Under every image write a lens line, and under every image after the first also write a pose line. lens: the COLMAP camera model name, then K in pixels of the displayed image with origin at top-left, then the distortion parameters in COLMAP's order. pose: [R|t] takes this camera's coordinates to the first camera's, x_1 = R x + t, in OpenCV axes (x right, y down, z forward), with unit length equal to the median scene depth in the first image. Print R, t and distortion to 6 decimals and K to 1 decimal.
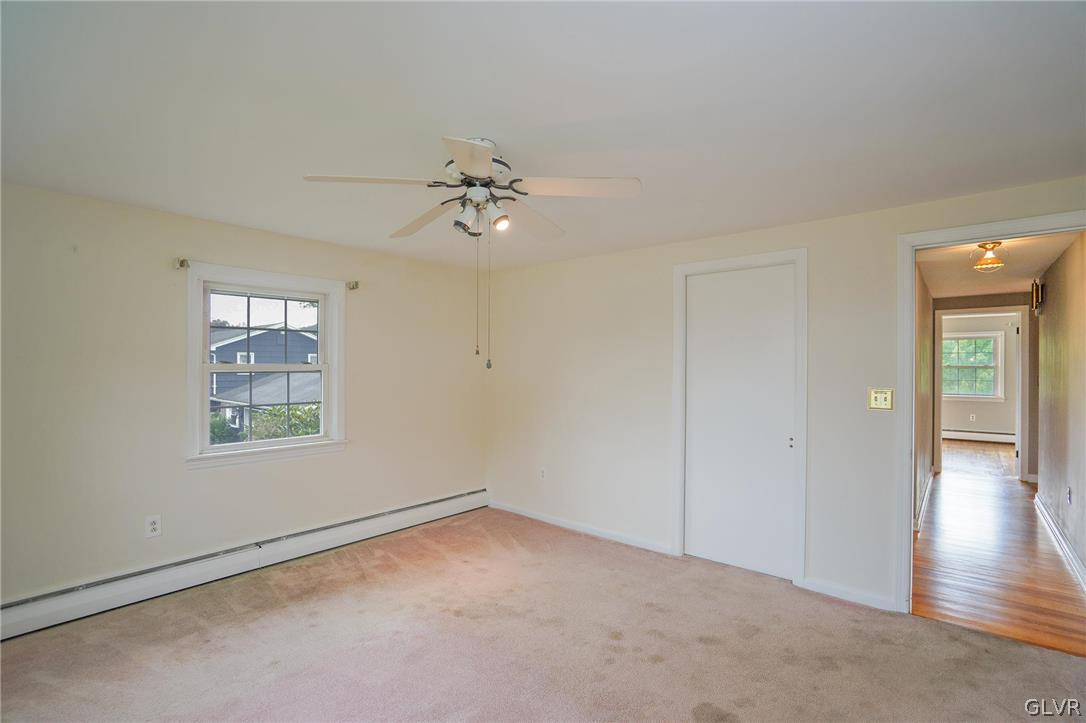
lens RADIAL K [[498.1, 0, 539.2], [0, 498.1, 366.3], [0, 0, 1]] dist [-0.050588, 0.017510]
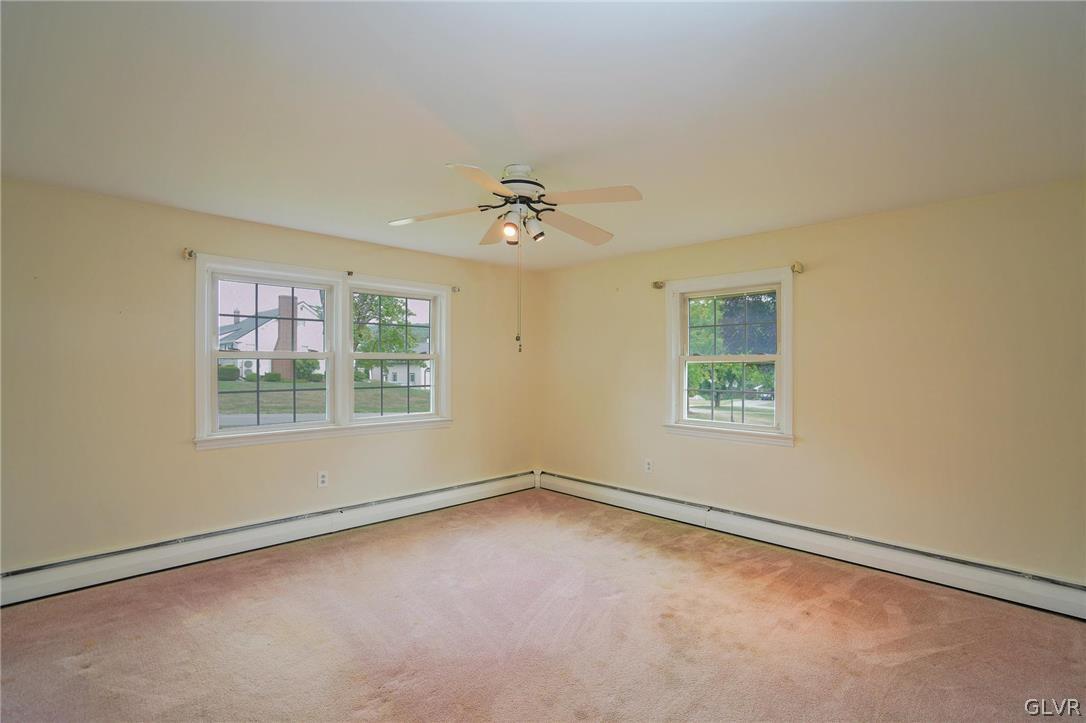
lens RADIAL K [[498.1, 0, 539.2], [0, 498.1, 366.3], [0, 0, 1]] dist [-0.050588, 0.017510]
pose [[-0.083518, 0.007042, -0.996481, 0.693209], [0.007908, 0.999948, 0.006404, 0.003185], [0.996475, -0.007345, -0.083569, 0.708444]]
